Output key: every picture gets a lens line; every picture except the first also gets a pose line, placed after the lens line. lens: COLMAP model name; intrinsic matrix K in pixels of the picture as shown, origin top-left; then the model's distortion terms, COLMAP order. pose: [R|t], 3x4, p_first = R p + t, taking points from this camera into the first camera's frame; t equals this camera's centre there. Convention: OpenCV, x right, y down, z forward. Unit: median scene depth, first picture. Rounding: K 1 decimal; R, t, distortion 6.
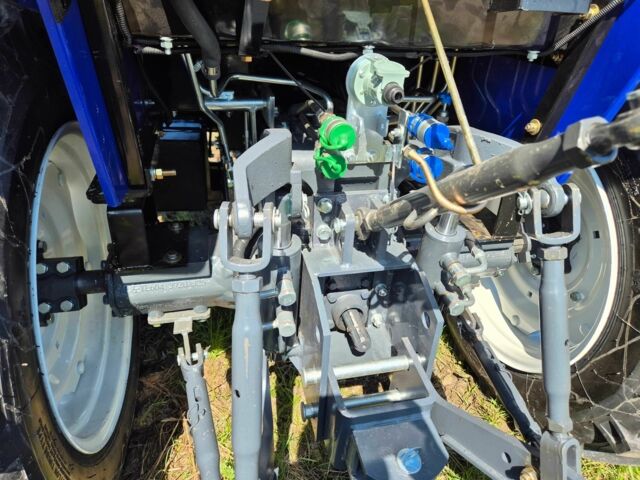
lens RADIAL K [[448.0, 0, 319.1], [0, 448.0, 238.9], [0, 0, 1]] dist [0.077025, -0.058753]
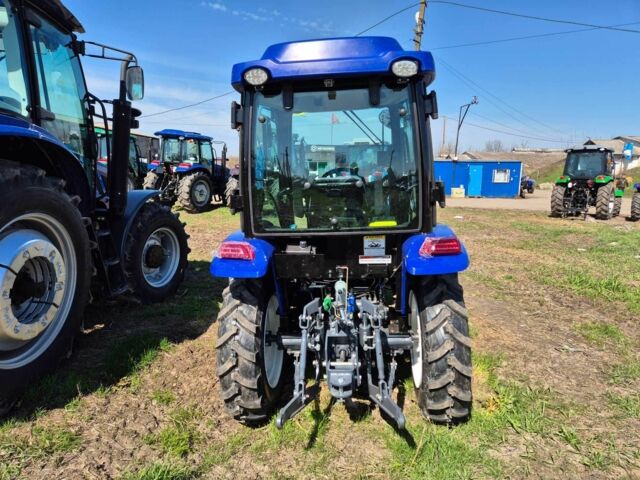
lens RADIAL K [[446.3, 0, 306.8], [0, 446.3, 240.8], [0, 0, 1]] dist [0.077487, -0.061051]
pose [[0.937313, -0.019598, -0.347936, 0.987622], [-0.073317, 0.964982, -0.251863, 0.232157], [0.340688, 0.261585, 0.903053, -2.290243]]
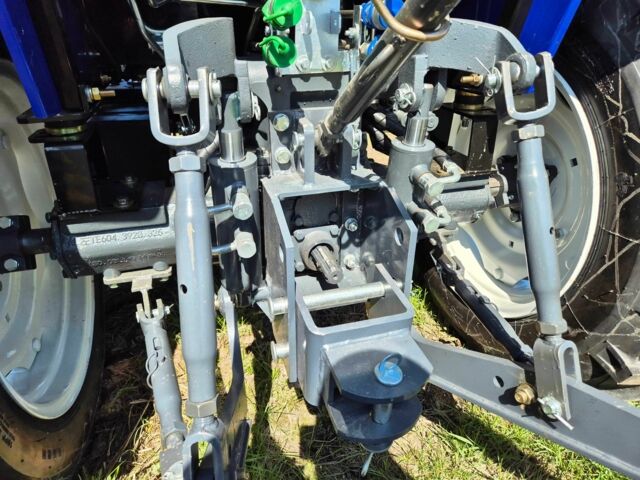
lens RADIAL K [[446.3, 0, 306.8], [0, 446.3, 240.8], [0, 0, 1]] dist [0.077487, -0.061051]
pose [[0.997499, -0.069155, 0.014634, 0.030764], [0.069751, 0.996542, -0.045147, 0.187177], [-0.011461, 0.046055, 0.998873, 0.077995]]
